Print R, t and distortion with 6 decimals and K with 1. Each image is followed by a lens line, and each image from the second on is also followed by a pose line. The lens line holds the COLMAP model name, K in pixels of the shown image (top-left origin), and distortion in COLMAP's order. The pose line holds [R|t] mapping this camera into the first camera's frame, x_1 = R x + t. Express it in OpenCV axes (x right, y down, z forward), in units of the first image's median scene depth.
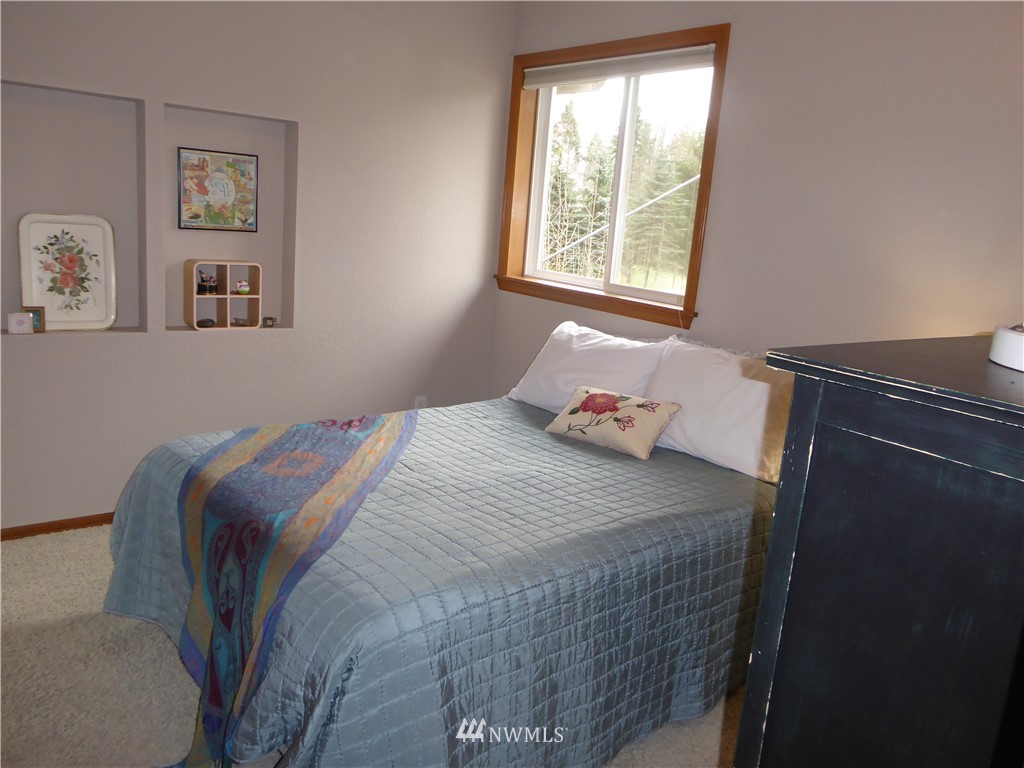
lens RADIAL K [[810.7, 0, 510.6], [0, 810.7, 385.2], [0, 0, 1]] dist [0.003905, -0.003711]
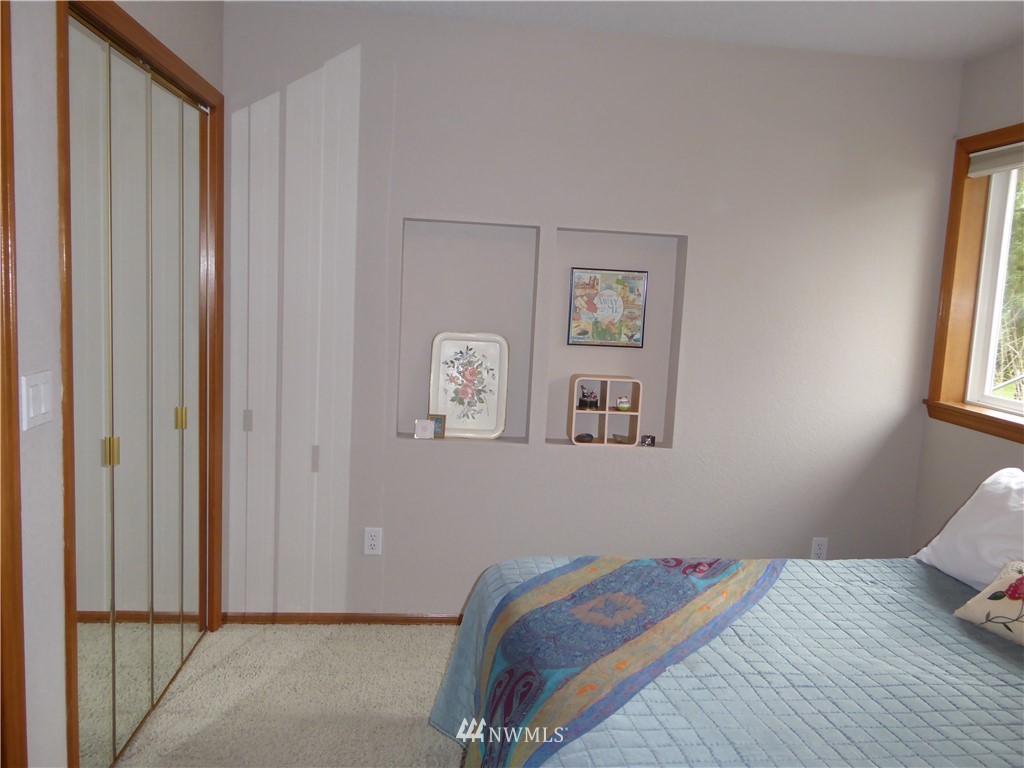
lens RADIAL K [[810.7, 0, 512.8], [0, 810.7, 380.9], [0, 0, 1]] dist [0.003905, -0.003711]
pose [[0.843216, 0.028850, -0.536801, 0.089405], [-0.098927, 0.989833, -0.102198, -0.038329], [0.528394, 0.139279, 0.837497, 0.118392]]
